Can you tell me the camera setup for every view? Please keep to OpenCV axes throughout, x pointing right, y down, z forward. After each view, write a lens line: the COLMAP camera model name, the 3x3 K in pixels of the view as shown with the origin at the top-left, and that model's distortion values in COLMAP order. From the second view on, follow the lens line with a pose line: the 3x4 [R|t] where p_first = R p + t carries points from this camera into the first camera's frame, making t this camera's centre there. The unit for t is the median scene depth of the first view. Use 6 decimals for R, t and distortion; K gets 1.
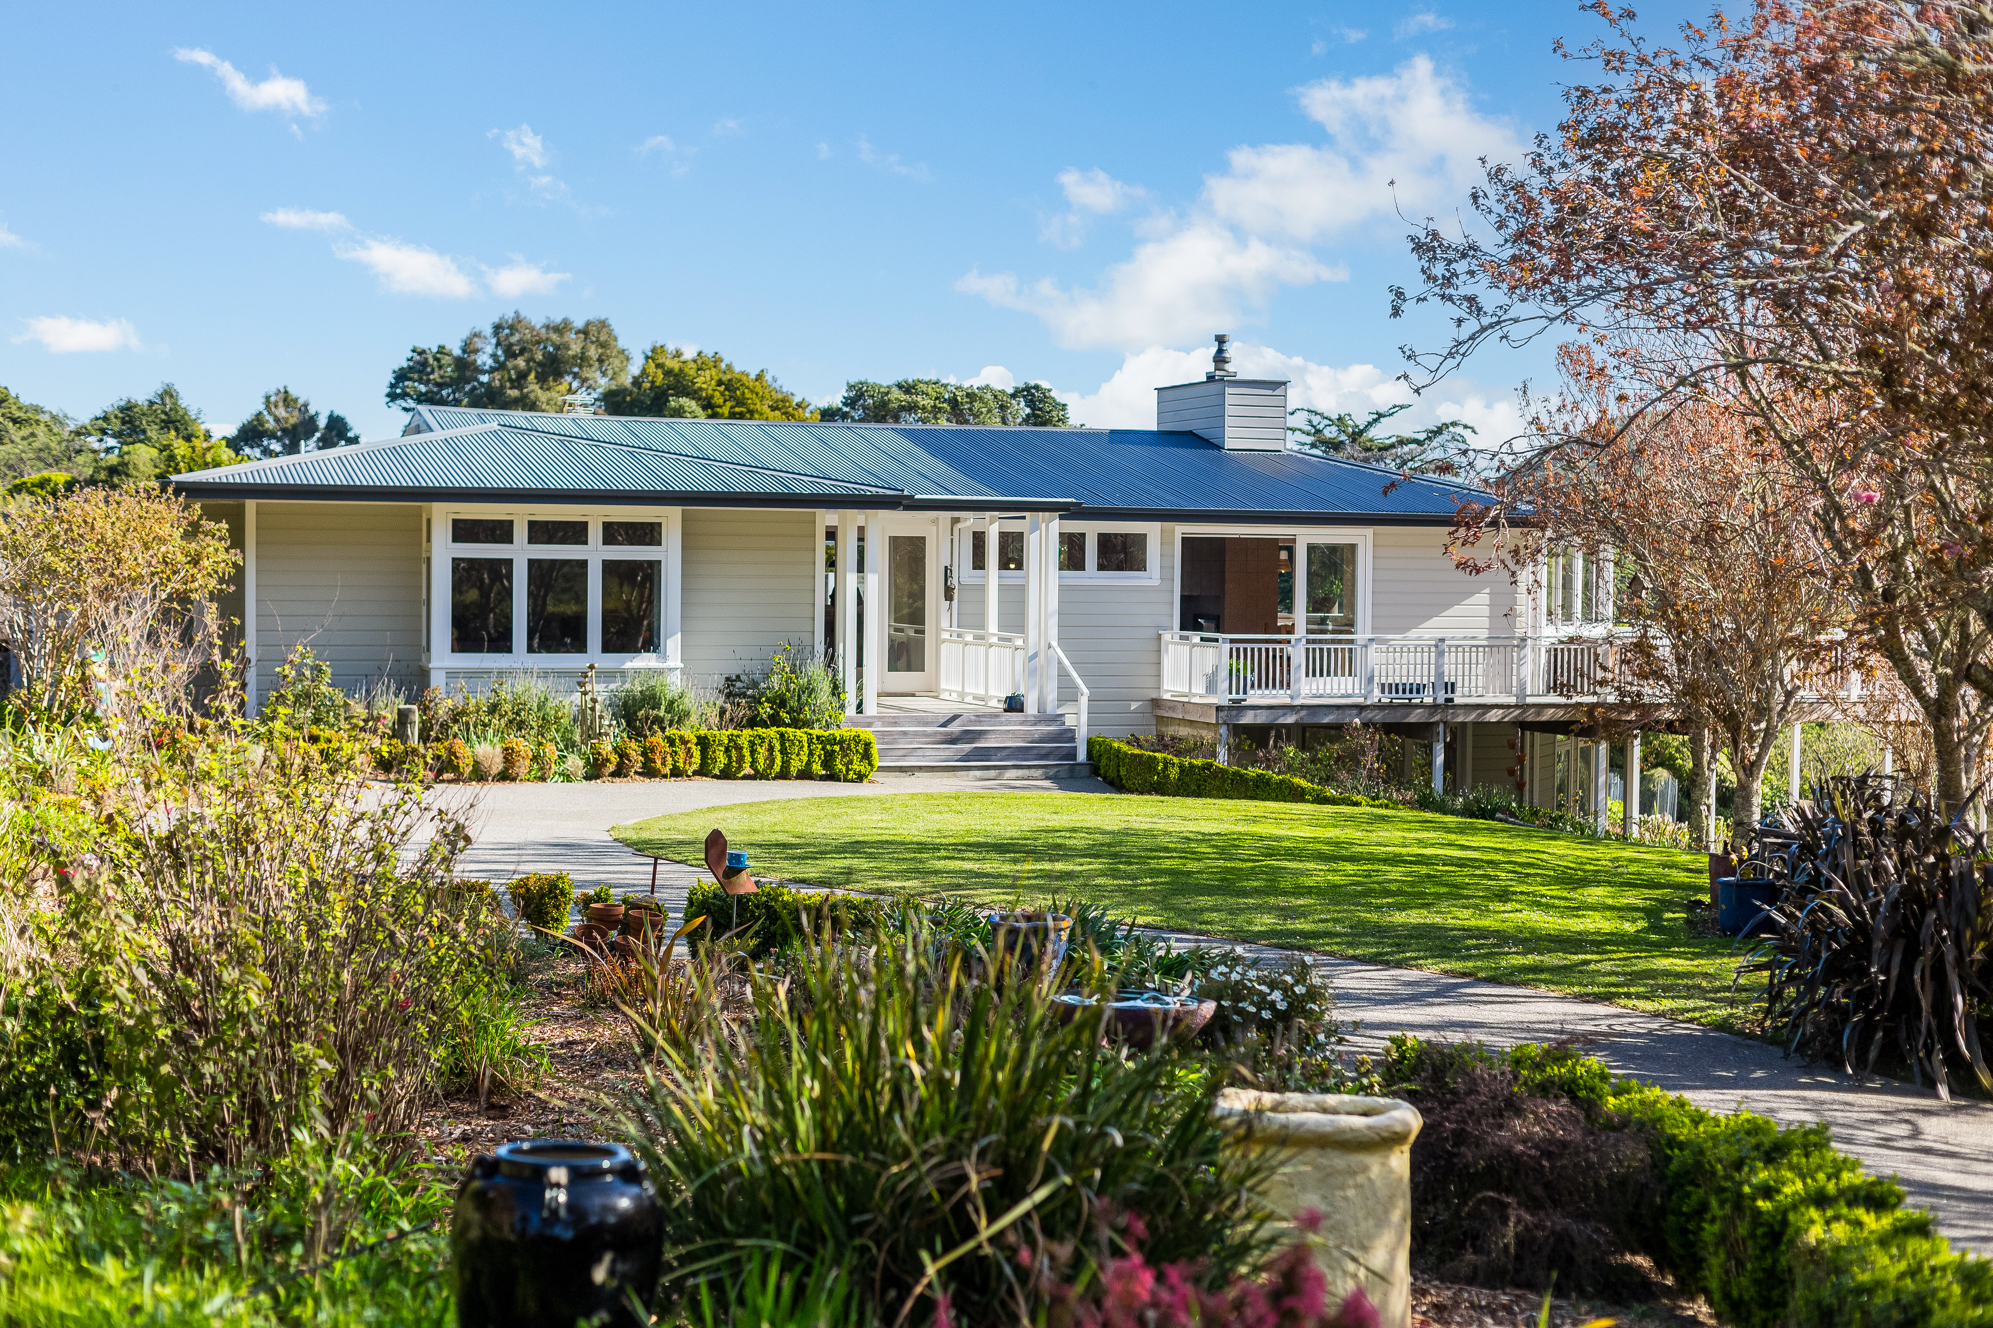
lens RADIAL K [[2879.8, 0, 997.4], [0, 2879.8, 663.7], [0, 0, 1]] dist [-0.004912, 0.000000]
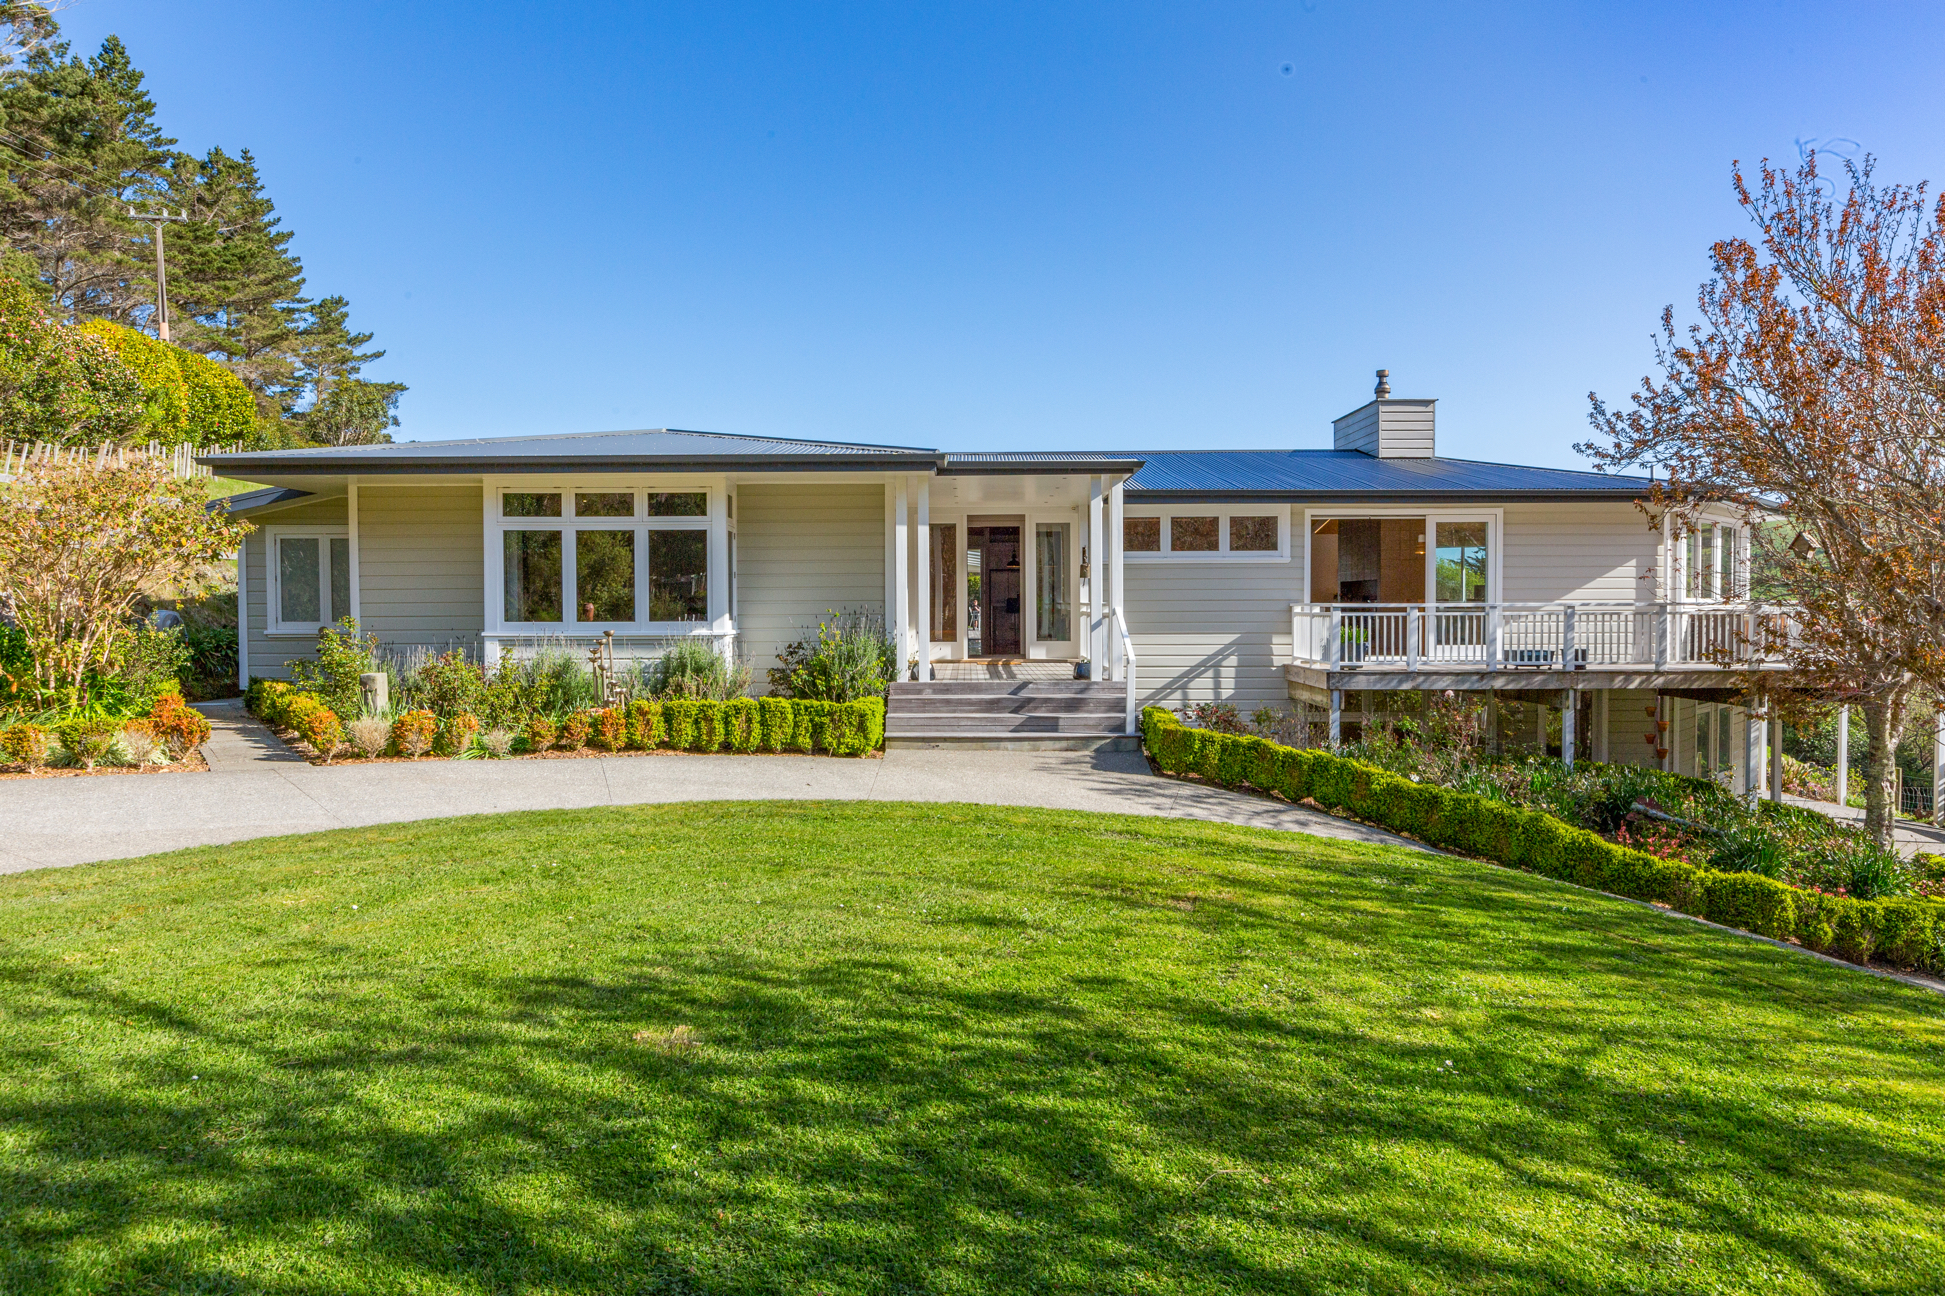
lens RADIAL K [[1232.0, 0, 967.2], [0, 1232.0, 645.9], [0, 0, 1]] dist [0.007666, 0.002844]
pose [[0.947049, -0.005376, -0.321045, 0.109100], [0.004462, 0.999984, -0.003580, 0.007007], [0.321059, 0.001958, 0.947057, 0.616783]]
